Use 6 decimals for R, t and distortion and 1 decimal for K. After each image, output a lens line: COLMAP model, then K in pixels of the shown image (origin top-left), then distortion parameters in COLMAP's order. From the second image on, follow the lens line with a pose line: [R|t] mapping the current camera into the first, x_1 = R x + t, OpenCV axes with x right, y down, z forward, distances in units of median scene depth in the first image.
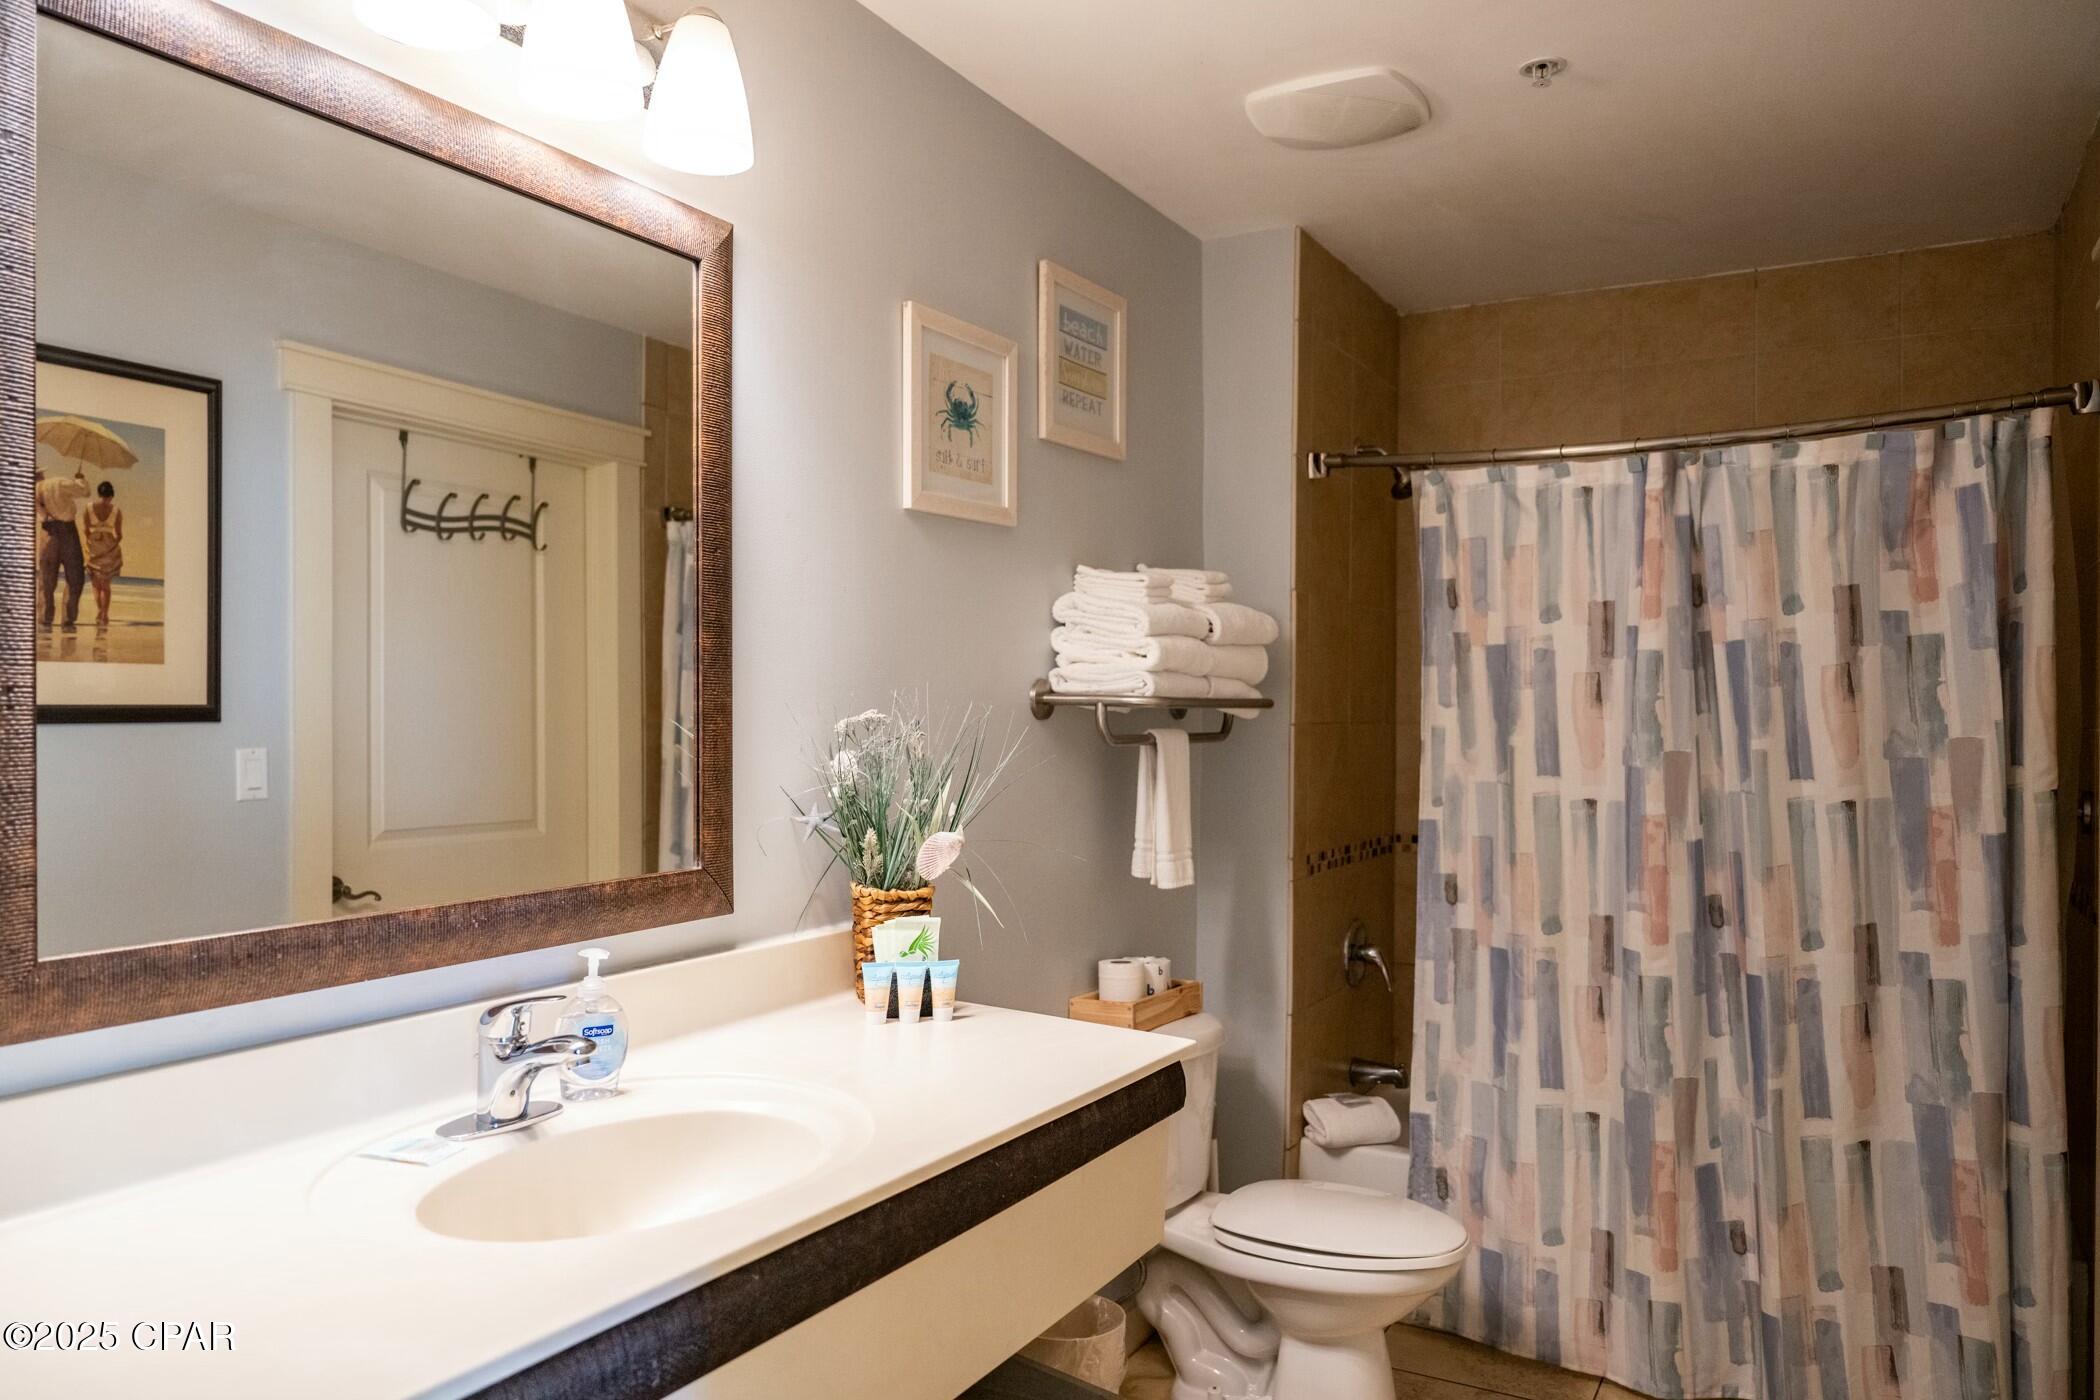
lens RADIAL K [[1453.1, 0, 1056.2], [0, 1453.1, 703.0], [0, 0, 1]] dist [-0.000639, -0.000038]
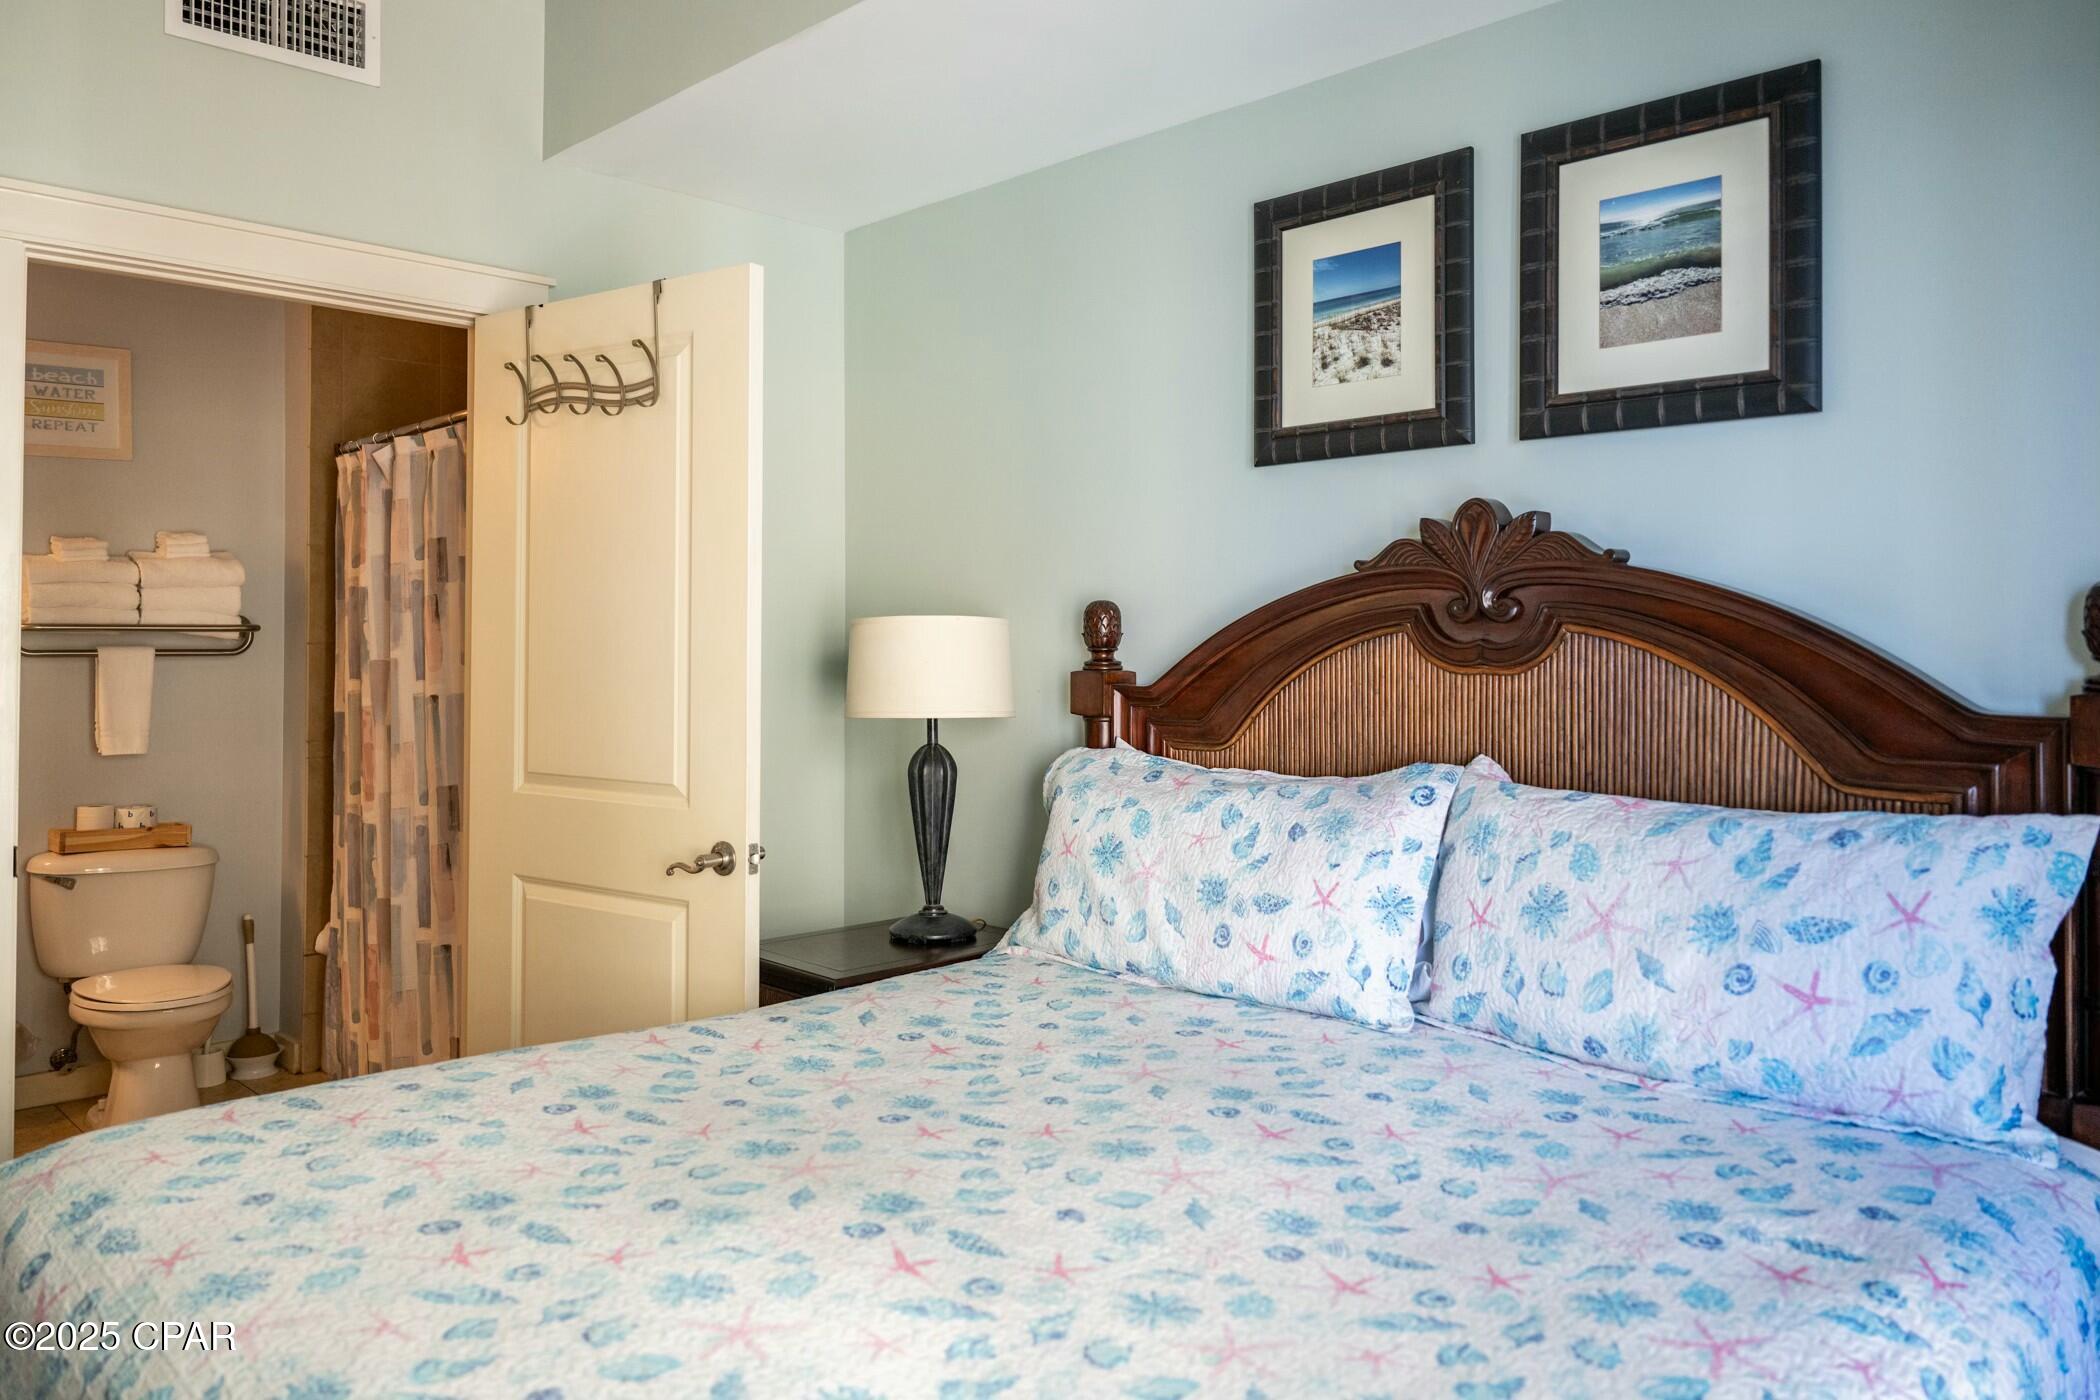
lens RADIAL K [[1494.4, 0, 1050.8], [0, 1494.4, 610.3], [0, 0, 1]] dist [0.005422, 0.000124]
pose [[0.962415, -0.012994, -0.271274, 1.565062], [0.008025, 0.999779, -0.019417, 0.020574], [0.271466, 0.016510, 0.962306, -0.213147]]
